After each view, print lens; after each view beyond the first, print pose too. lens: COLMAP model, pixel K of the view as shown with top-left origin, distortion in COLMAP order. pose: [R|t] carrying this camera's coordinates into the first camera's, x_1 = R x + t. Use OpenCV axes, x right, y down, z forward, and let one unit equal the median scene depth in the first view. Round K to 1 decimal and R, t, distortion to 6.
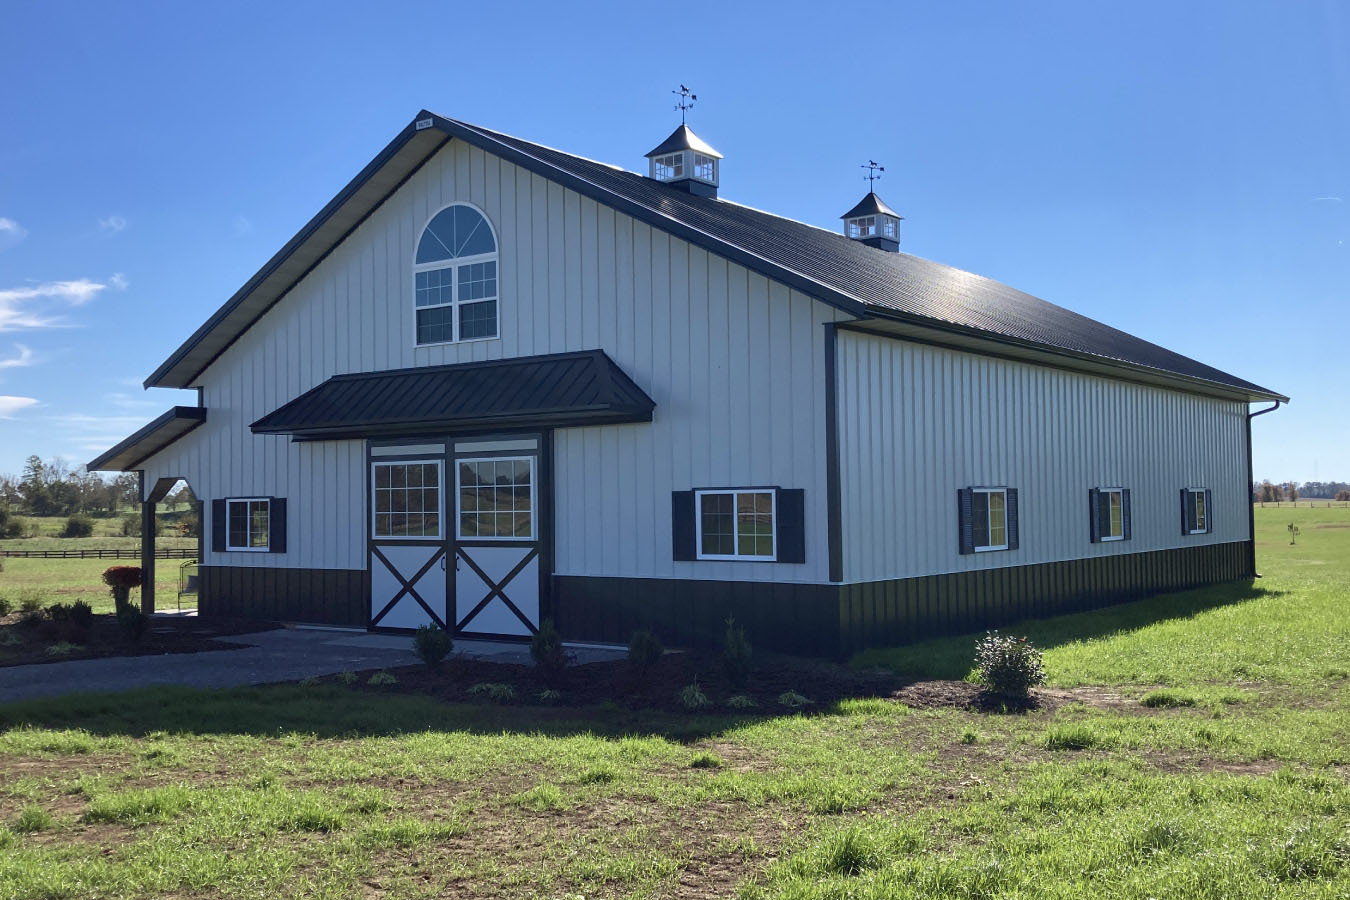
lens RADIAL K [[1436.1, 0, 675.0], [0, 1436.1, 450.0], [0, 0, 1]] dist [0.092094, 0.000679]
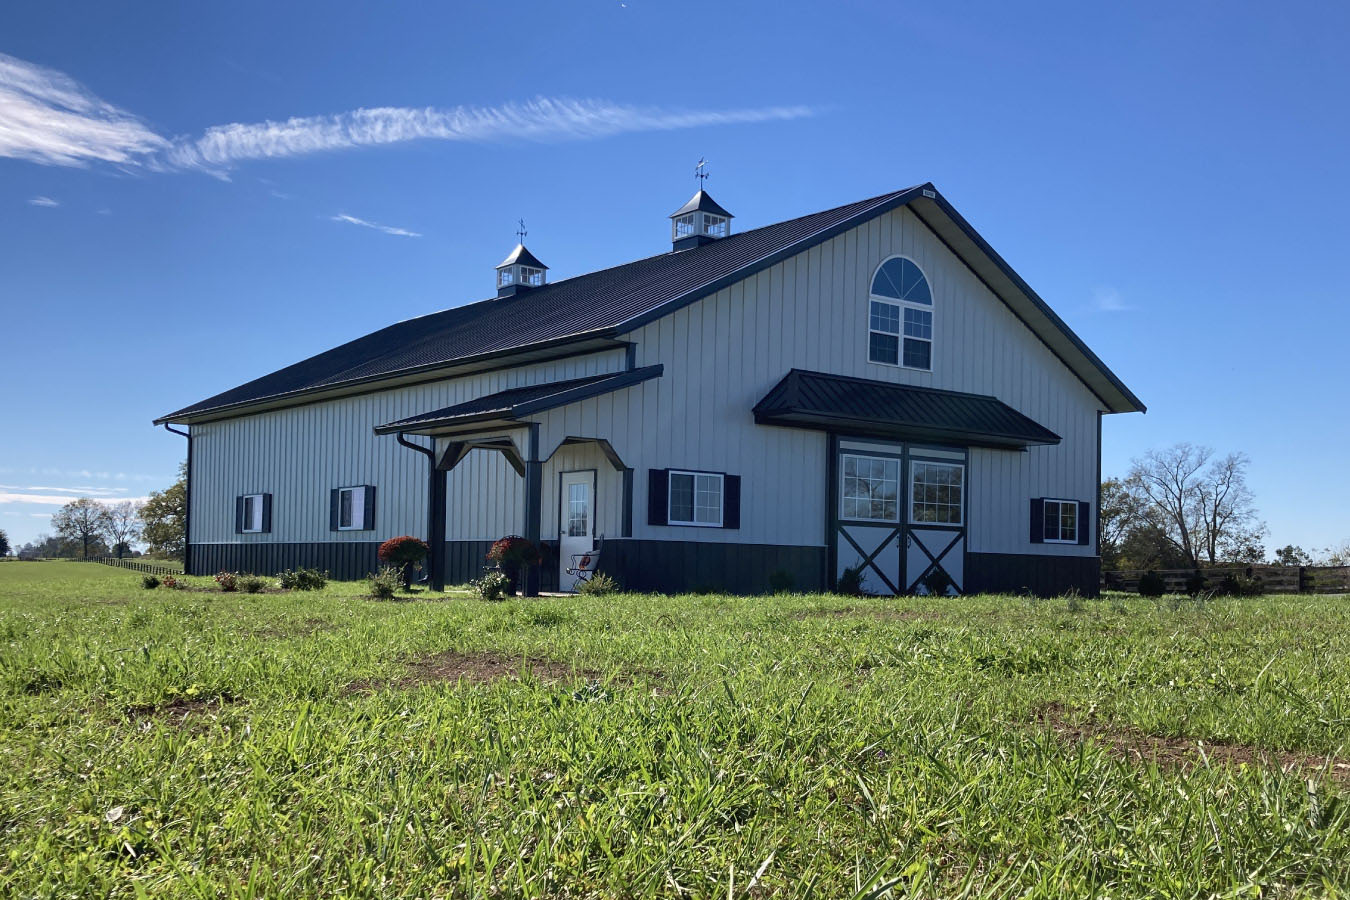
lens RADIAL K [[1436.1, 0, 675.0], [0, 1436.1, 450.0], [0, 0, 1]] dist [0.092094, 0.000679]
pose [[0.221494, 0.075326, 0.972248, -1.417930], [-0.079322, 0.995100, -0.059026, 0.087871], [-0.971930, -0.064047, 0.226383, 0.903910]]
